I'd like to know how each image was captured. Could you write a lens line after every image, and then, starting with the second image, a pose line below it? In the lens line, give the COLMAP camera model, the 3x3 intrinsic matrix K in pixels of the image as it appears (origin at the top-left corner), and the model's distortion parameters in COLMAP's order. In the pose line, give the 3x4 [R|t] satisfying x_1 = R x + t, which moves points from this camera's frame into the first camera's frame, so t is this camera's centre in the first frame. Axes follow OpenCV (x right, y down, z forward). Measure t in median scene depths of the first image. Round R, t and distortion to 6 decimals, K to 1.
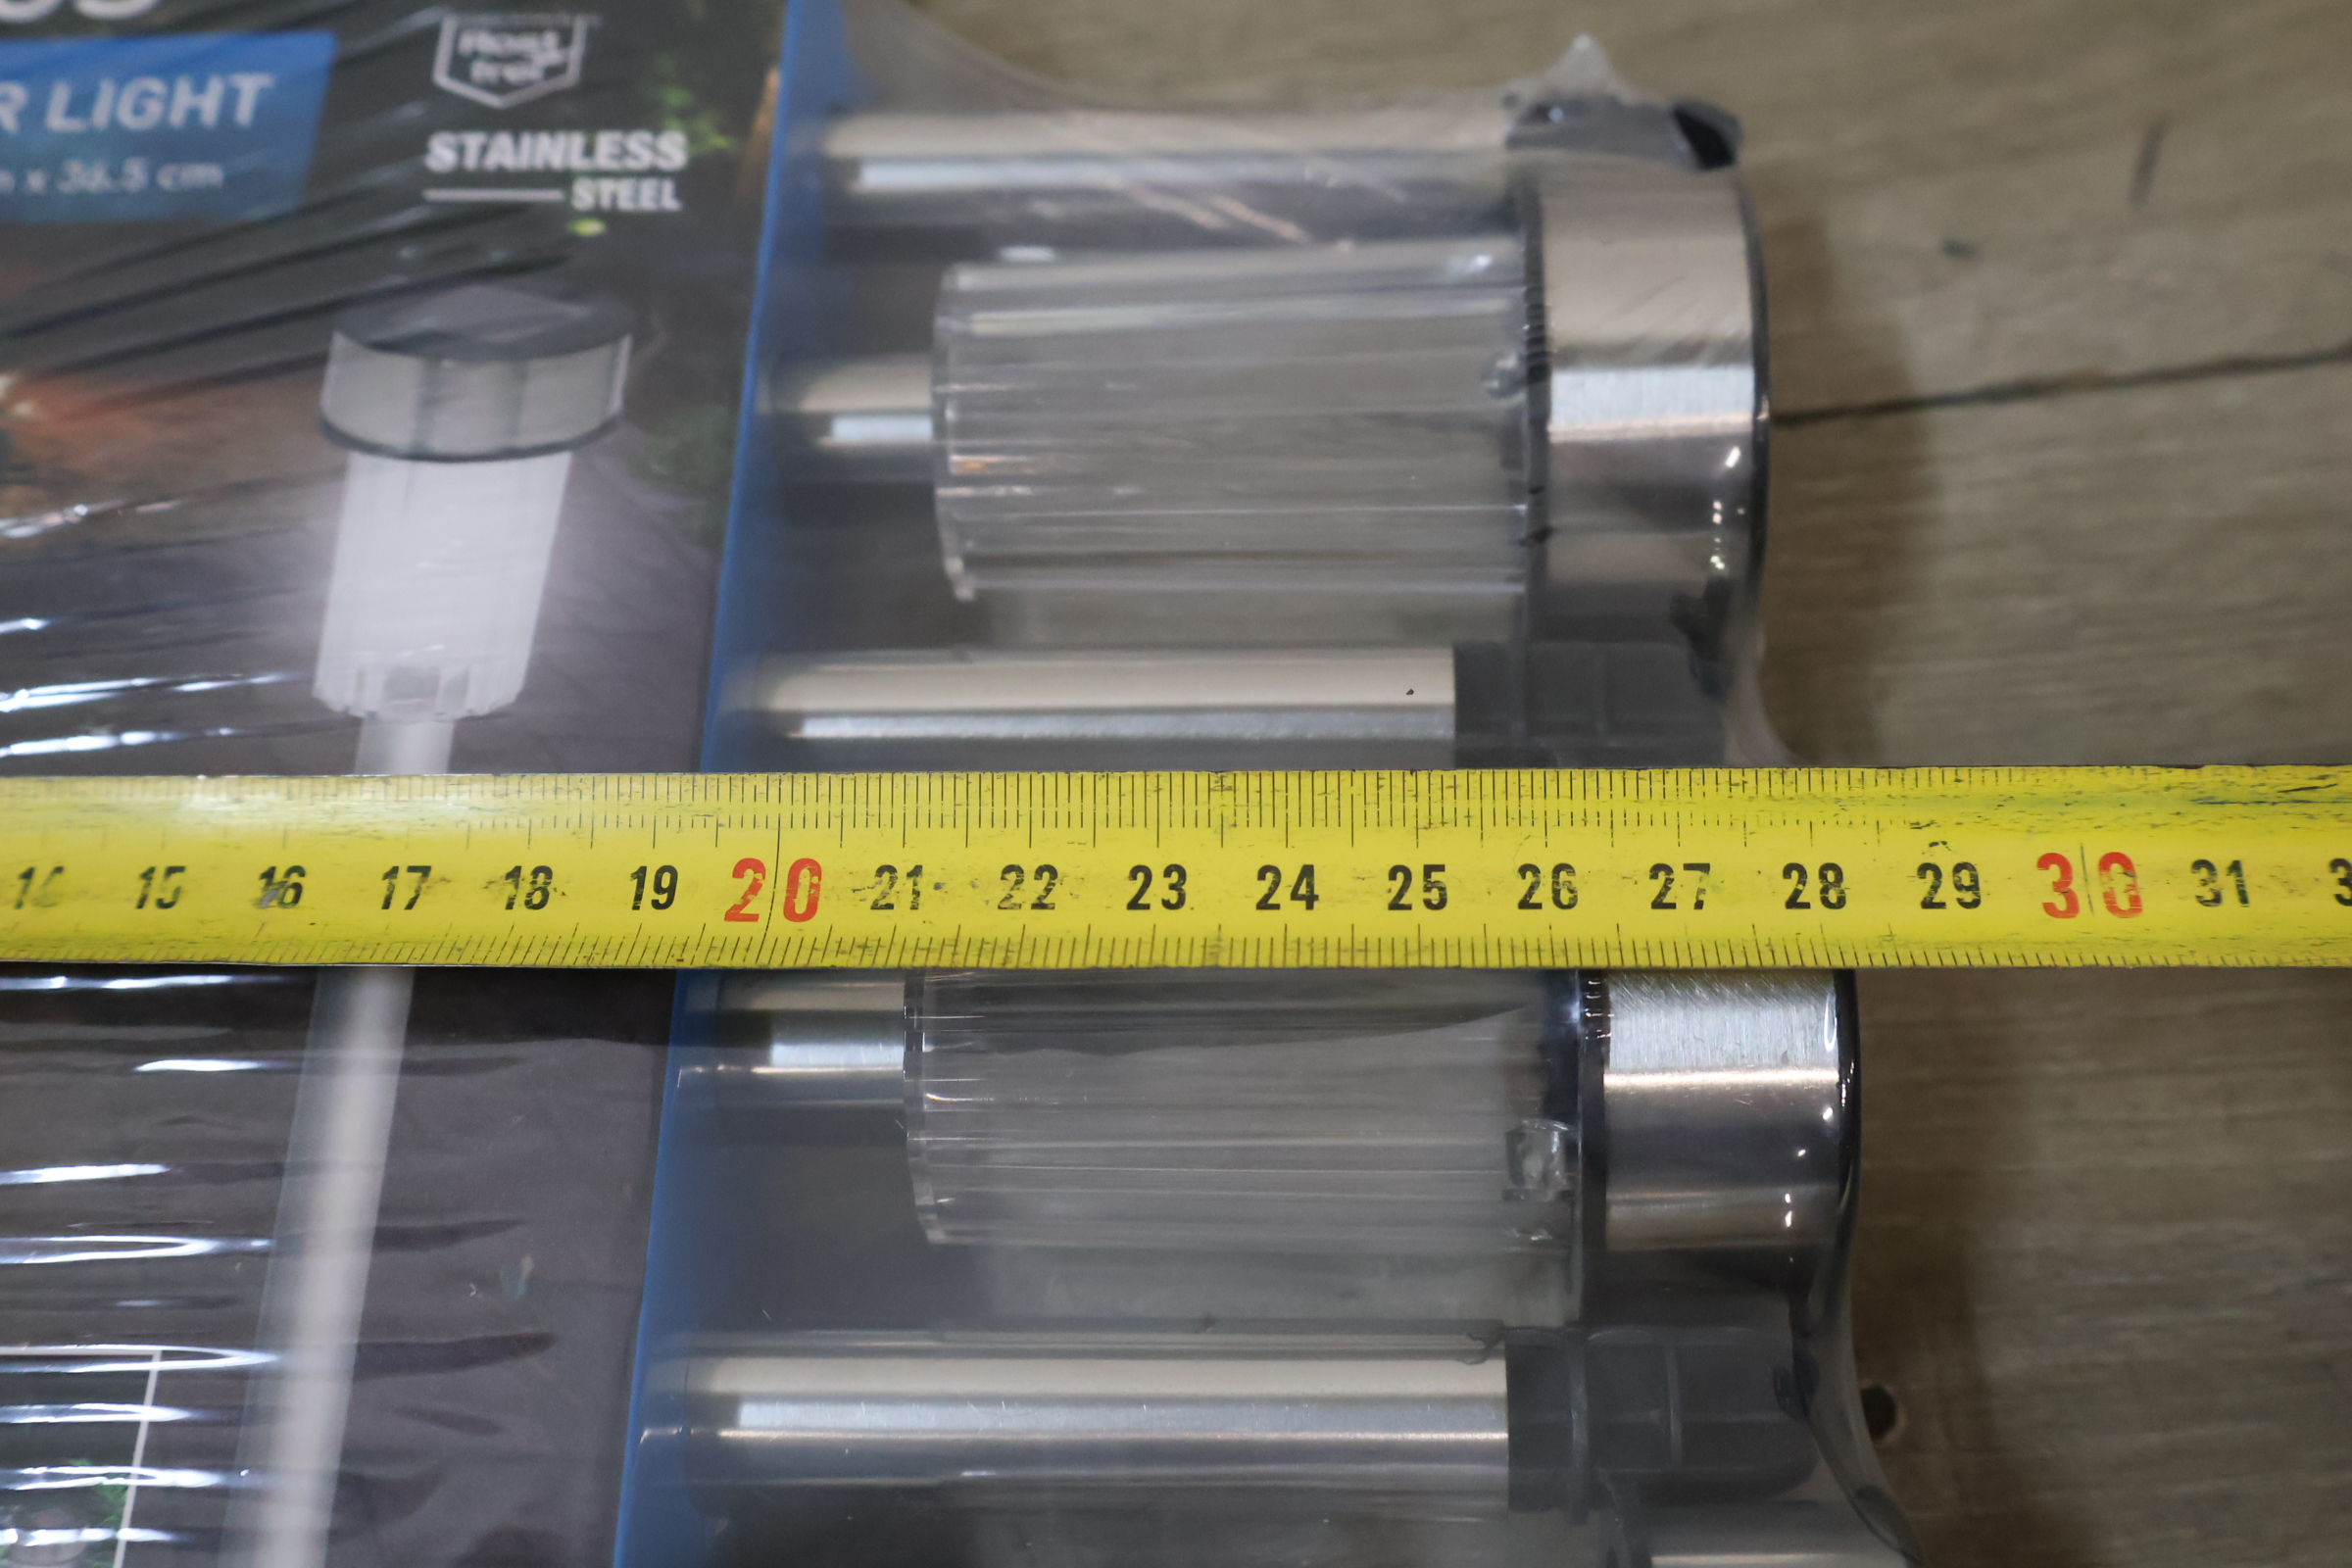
lens RADIAL K [[2783.6, 0, 1186.1], [0, 2783.6, 781.0], [0, 0, 1]] dist [0.018042, 0.000000]
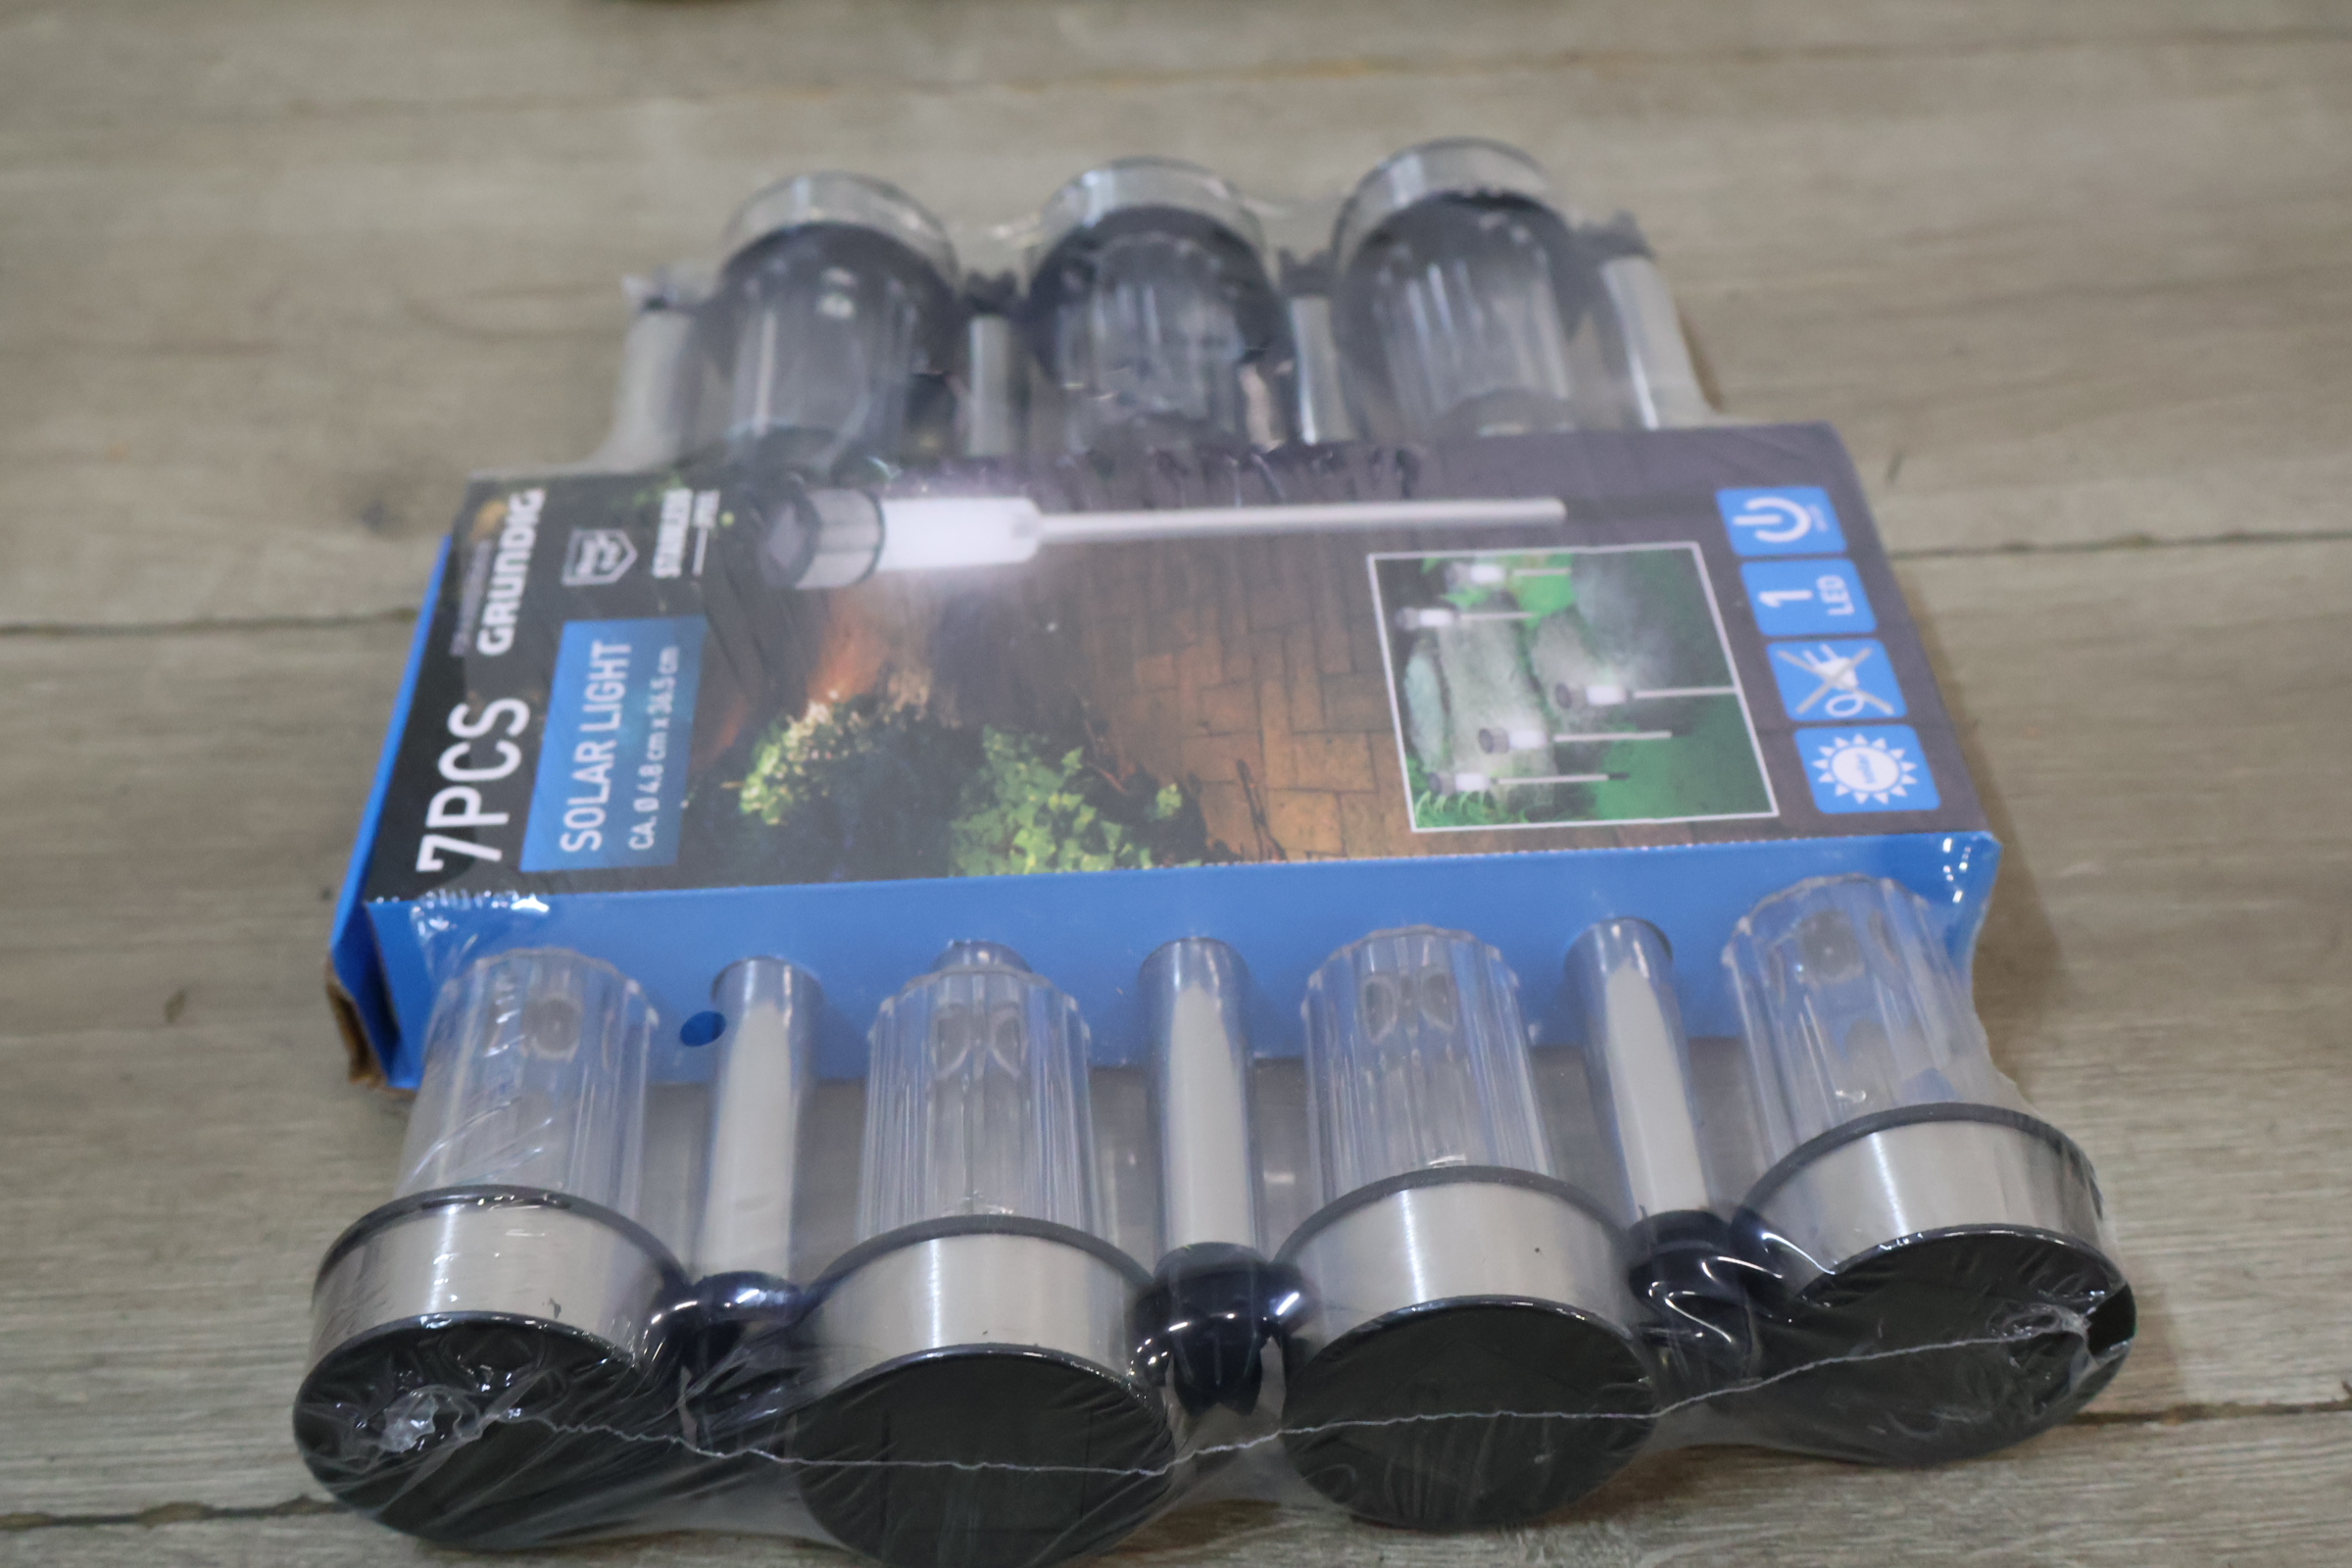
lens RADIAL K [[2783.6, 0, 1177.8], [0, 2783.6, 780.0], [0, 0, 1]] dist [0.018042, 0.000000]
pose [[-0.064335, -0.618063, 0.783491, -1.728729], [0.896329, 0.309354, 0.317638, -0.451372], [-0.438697, 0.722702, 0.534086, 0.027849]]
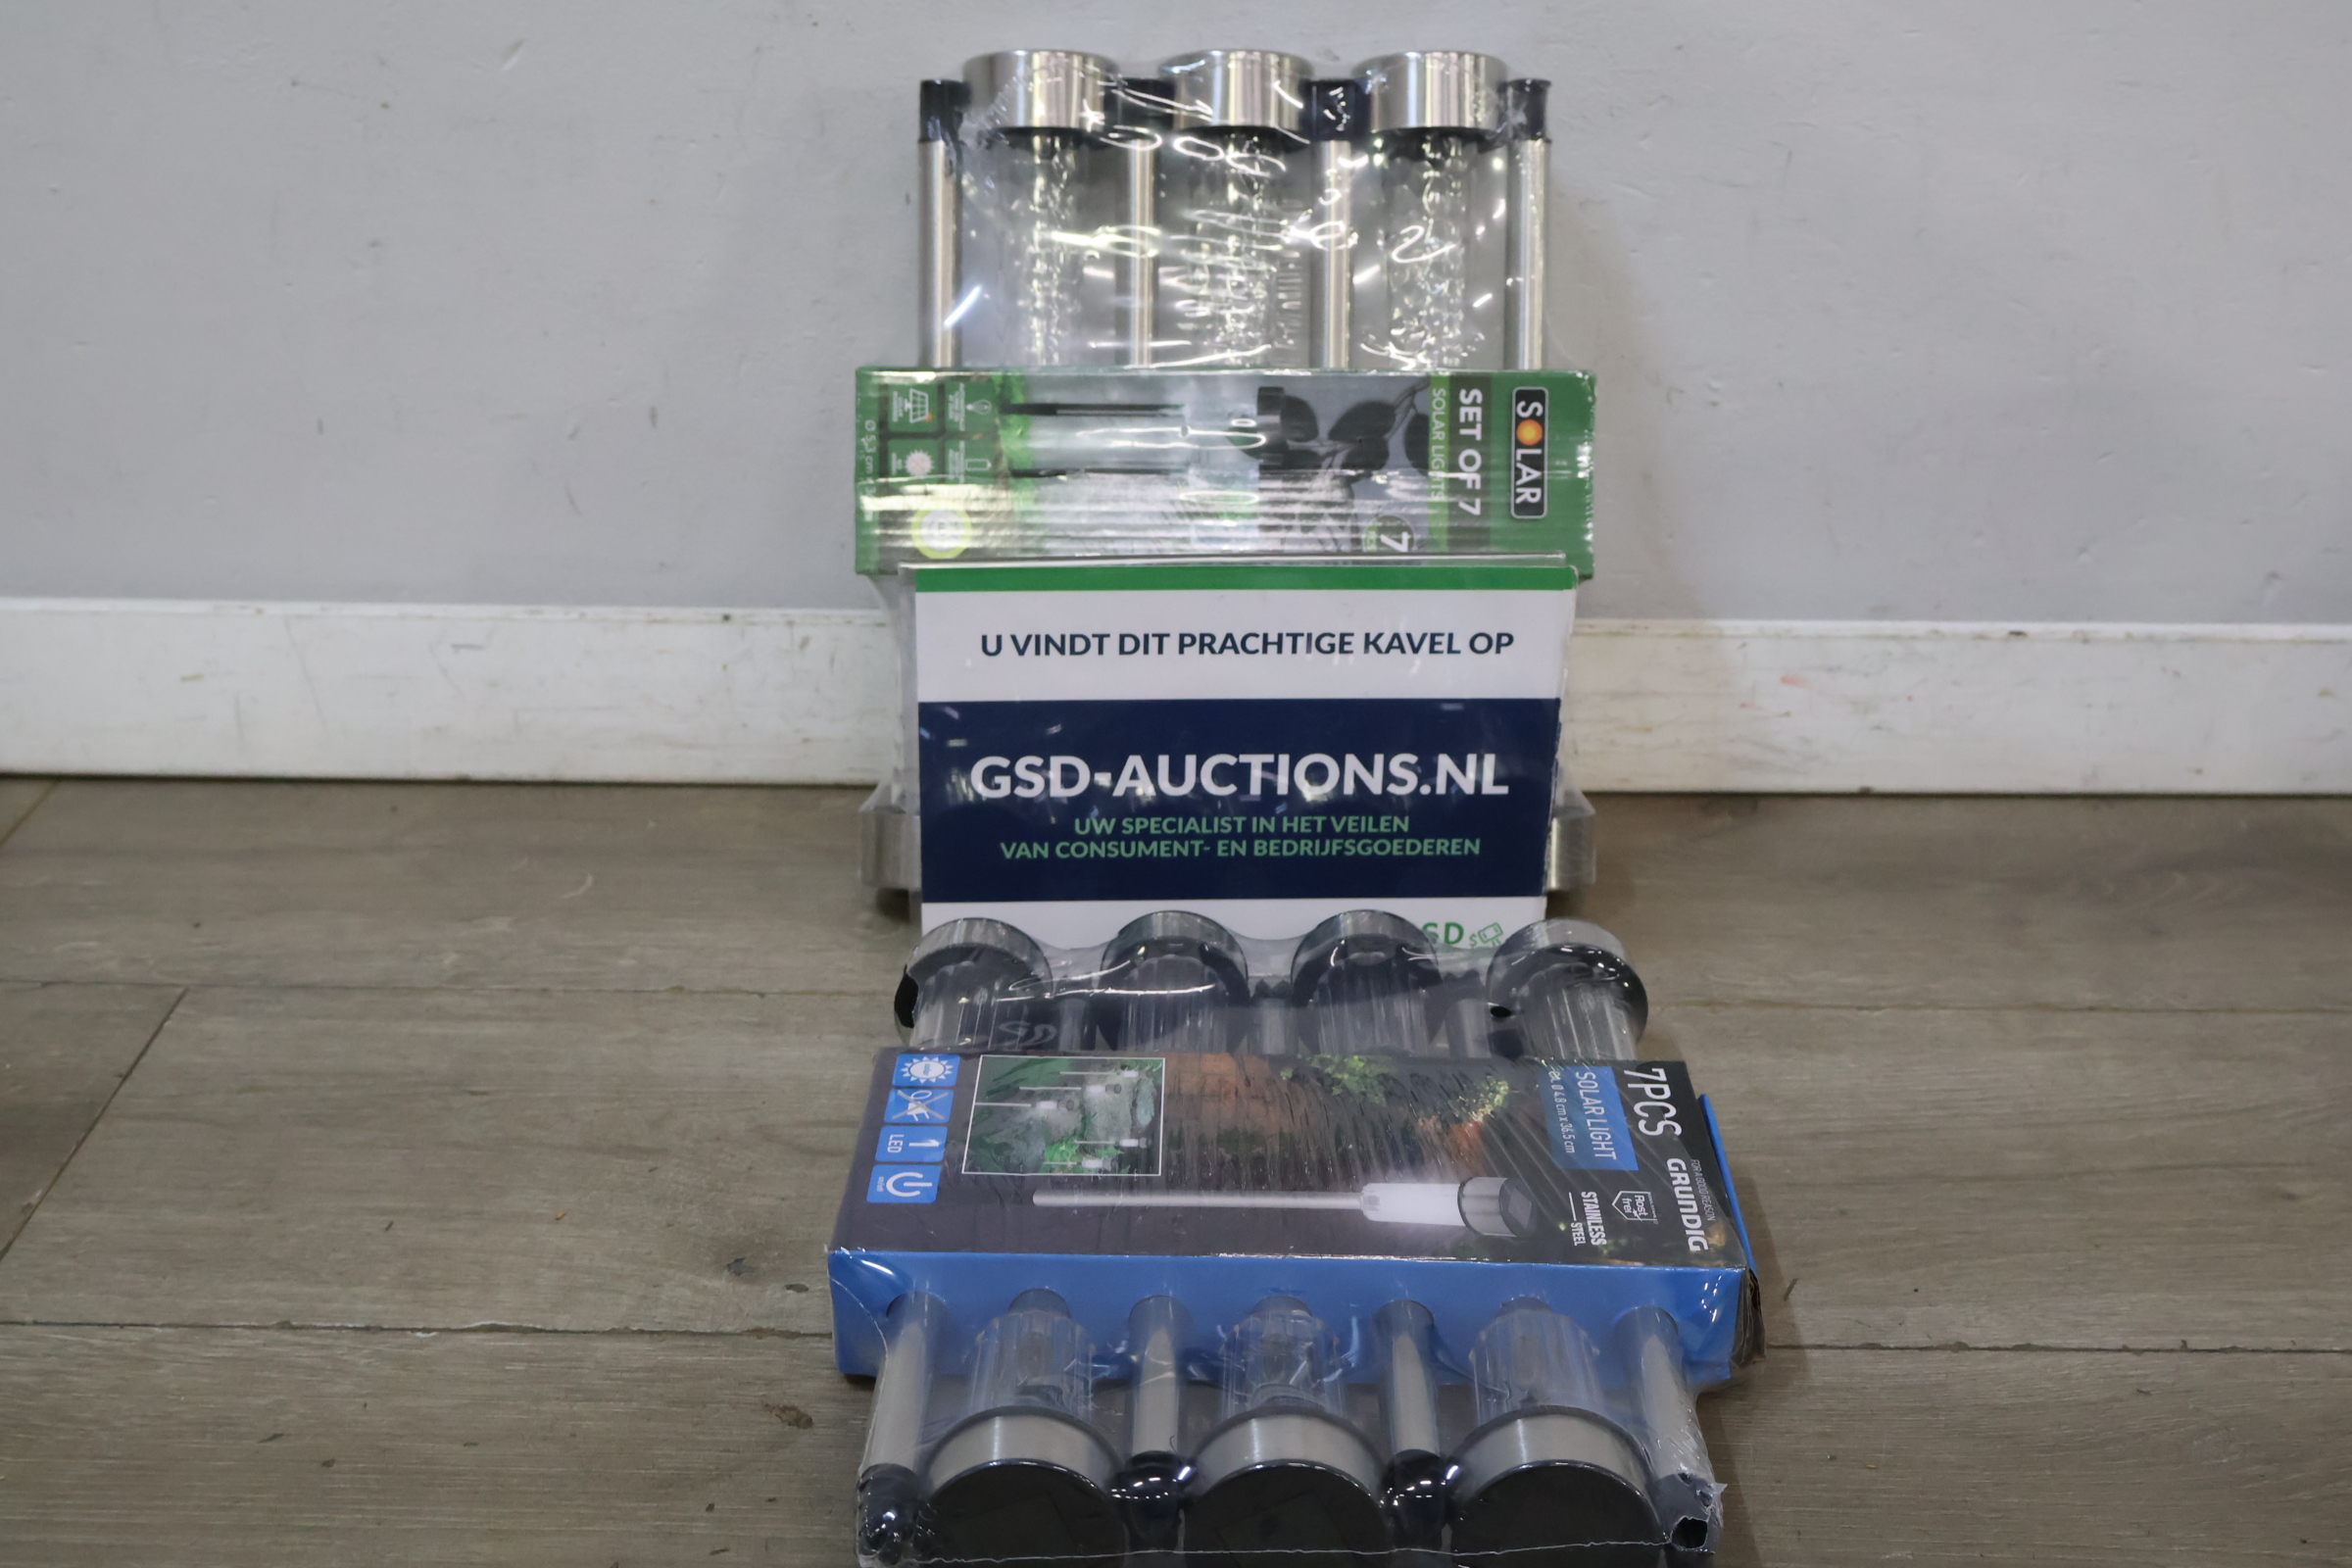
lens RADIAL K [[2783.6, 0, 1175.9], [0, 2783.6, 784.2], [0, 0, 1]] dist [0.018042, 0.000000]
pose [[0.002060, 0.461877, -0.886942, 2.059728], [-0.893575, 0.399008, 0.205709, -0.600922], [0.448909, 0.792125, 0.413544, -0.694992]]
